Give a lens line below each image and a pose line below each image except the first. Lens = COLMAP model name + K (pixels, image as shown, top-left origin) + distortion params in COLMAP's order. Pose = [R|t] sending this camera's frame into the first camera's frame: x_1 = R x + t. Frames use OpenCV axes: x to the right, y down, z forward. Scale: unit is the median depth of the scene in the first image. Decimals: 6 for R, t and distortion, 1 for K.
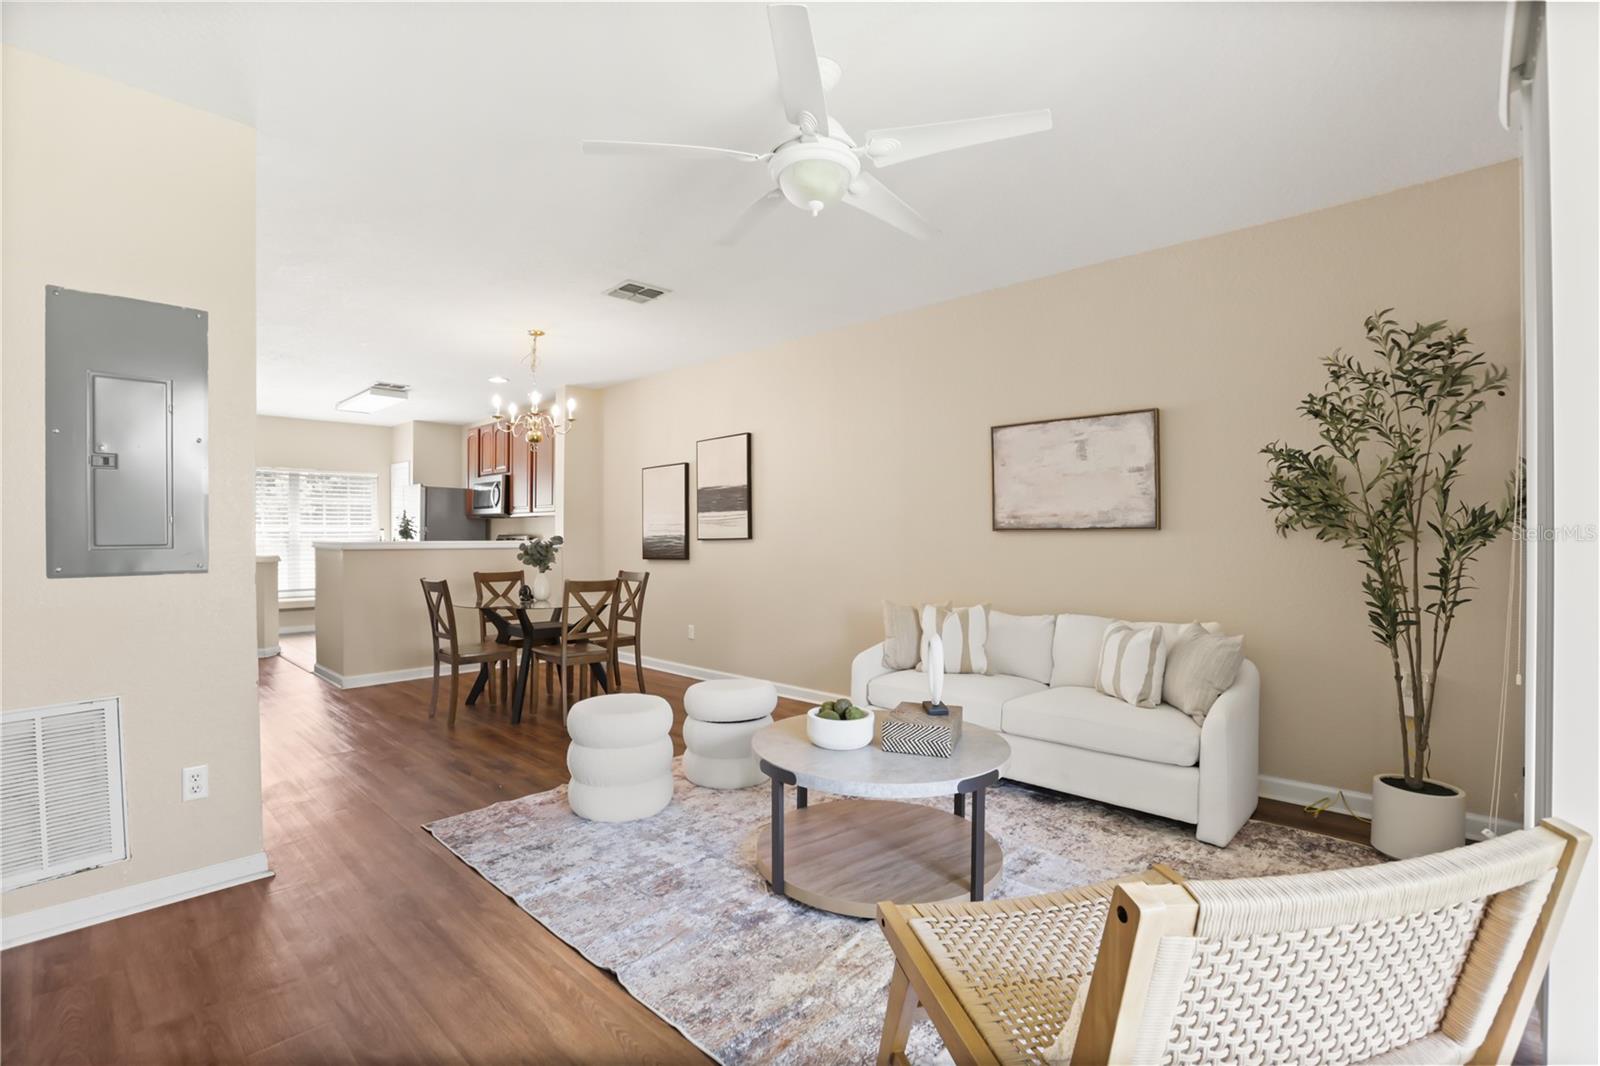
lens RADIAL K [[720.0, 0, 793.4], [0, 720.0, 539.4], [0, 0, 1]] dist [-0.060503, 0.022626]
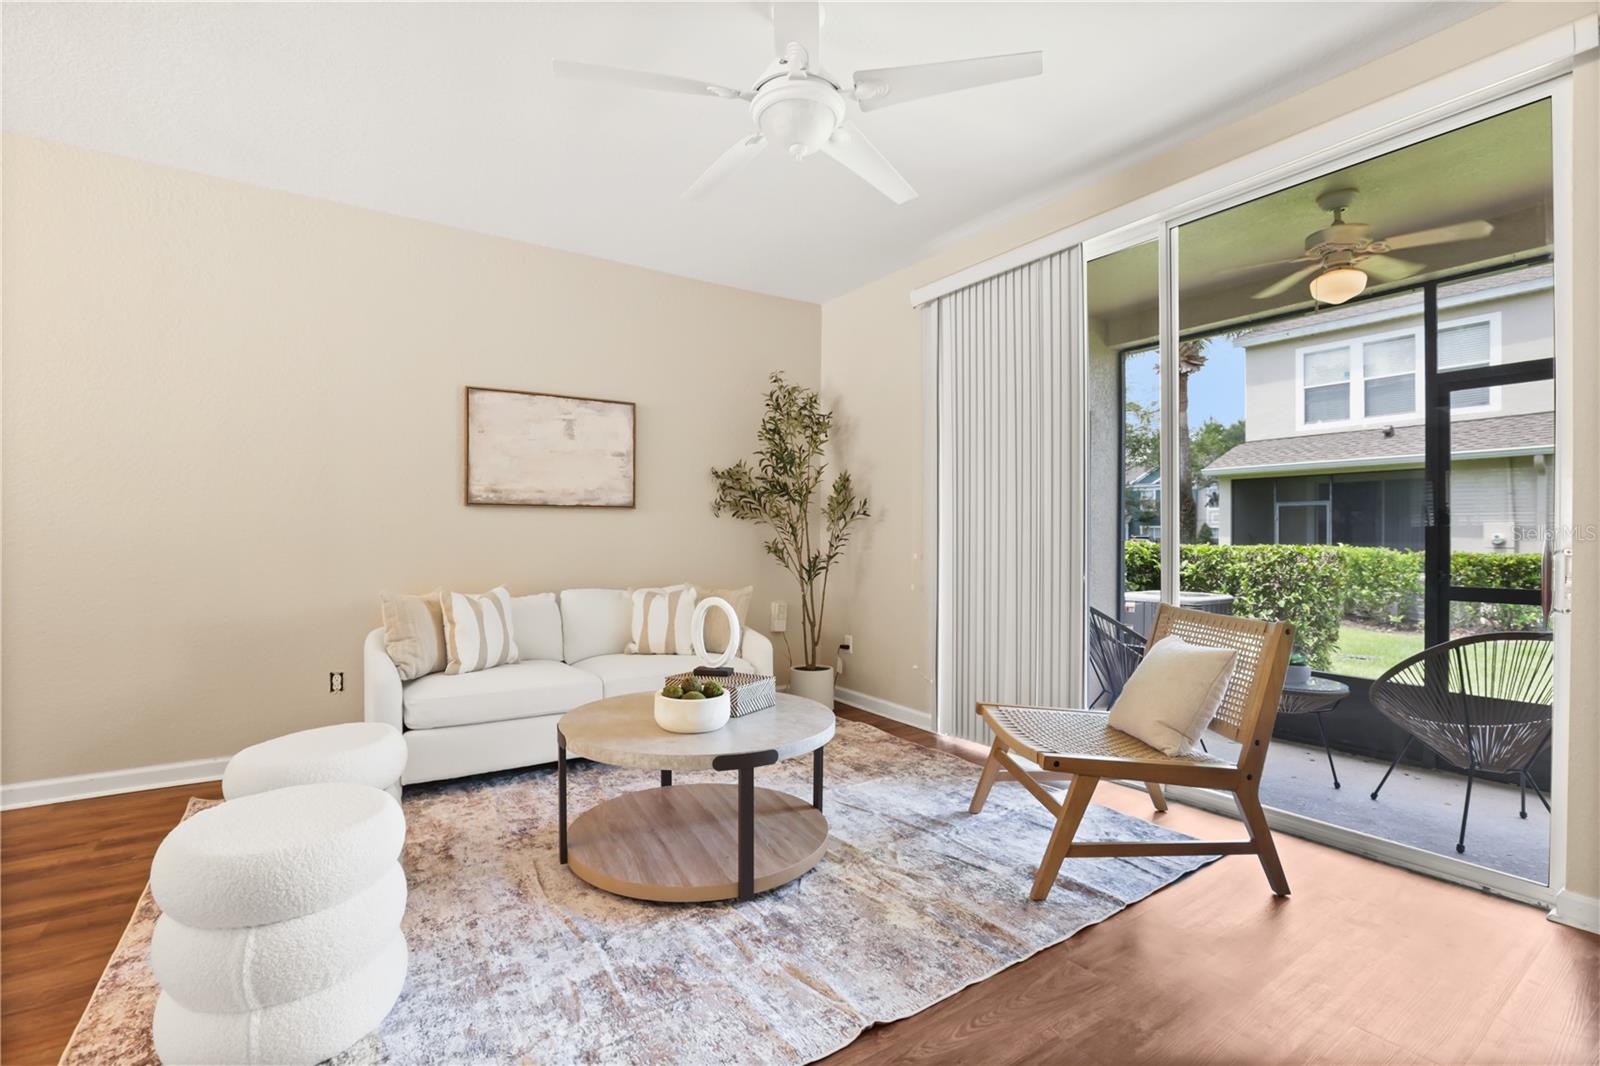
lens RADIAL K [[720.0, 0, 793.4], [0, 720.0, 539.4], [0, 0, 1]] dist [-0.060503, 0.022626]
pose [[0.216456, -0.000224, 0.976292, -0.562909], [0.005486, 0.999984, -0.000987, 0.038317], [-0.976277, 0.005569, 0.216454, 0.492903]]
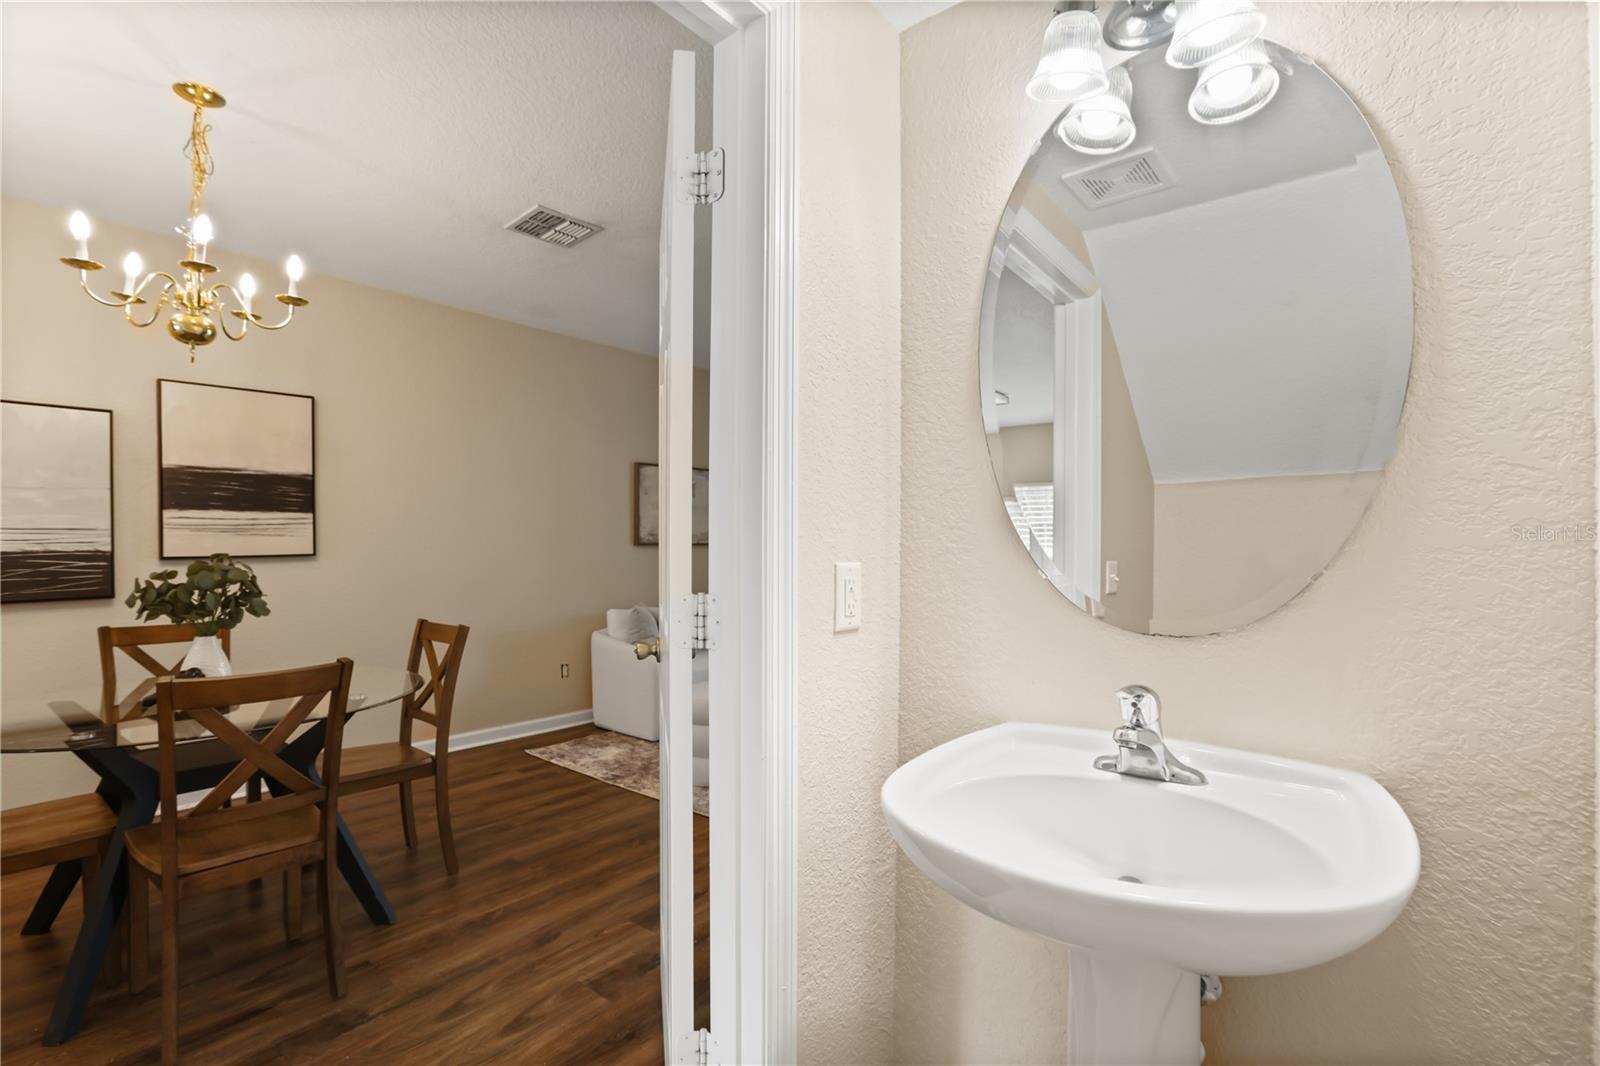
lens RADIAL K [[724.5, 0, 793.9], [0, 724.5, 538.0], [0, 0, 1]] dist [-0.004886, -0.000025]
pose [[-0.043435, 0.011176, 0.998994, -1.175857], [0.004530, 0.999929, -0.010990, -0.011747], [-0.999046, 0.004048, -0.043482, 0.915115]]
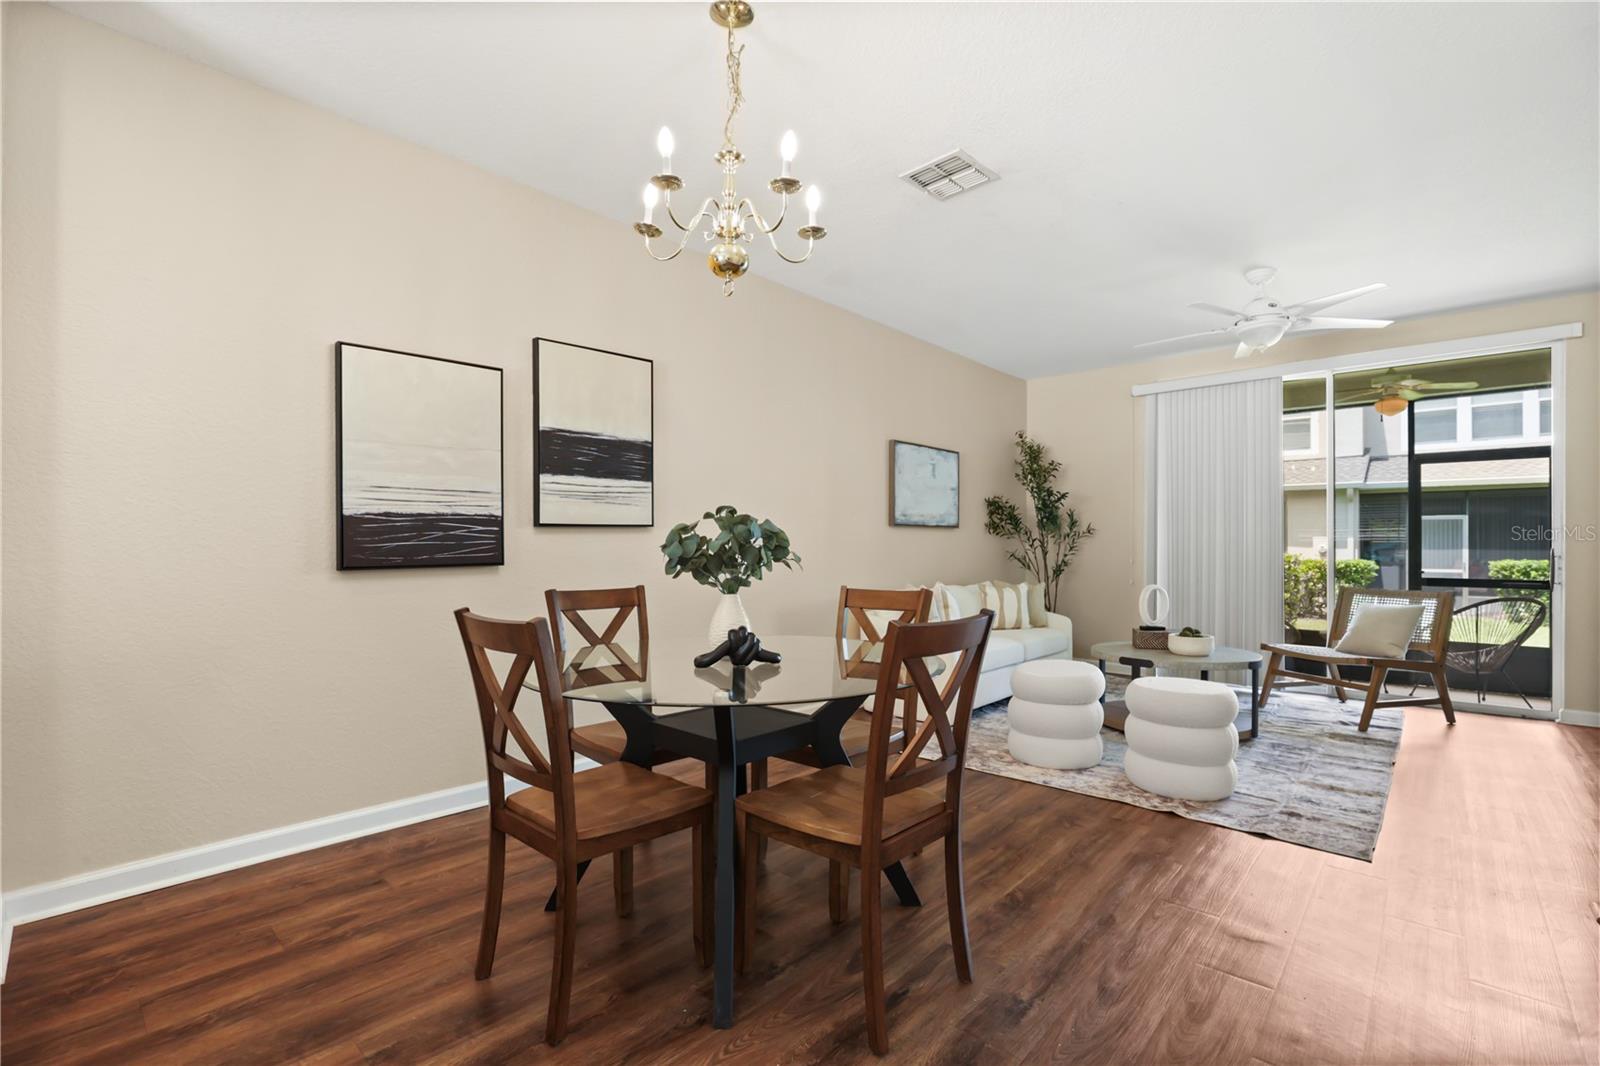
lens RADIAL K [[720.0, 0, 793.4], [0, 720.0, 539.4], [0, 0, 1]] dist [-0.060503, 0.022626]
pose [[-0.011963, 0.013076, 0.999843, -1.095716], [0.004609, 0.999905, -0.013022, 0.030859], [-0.999918, 0.004452, -0.012022, 1.380891]]
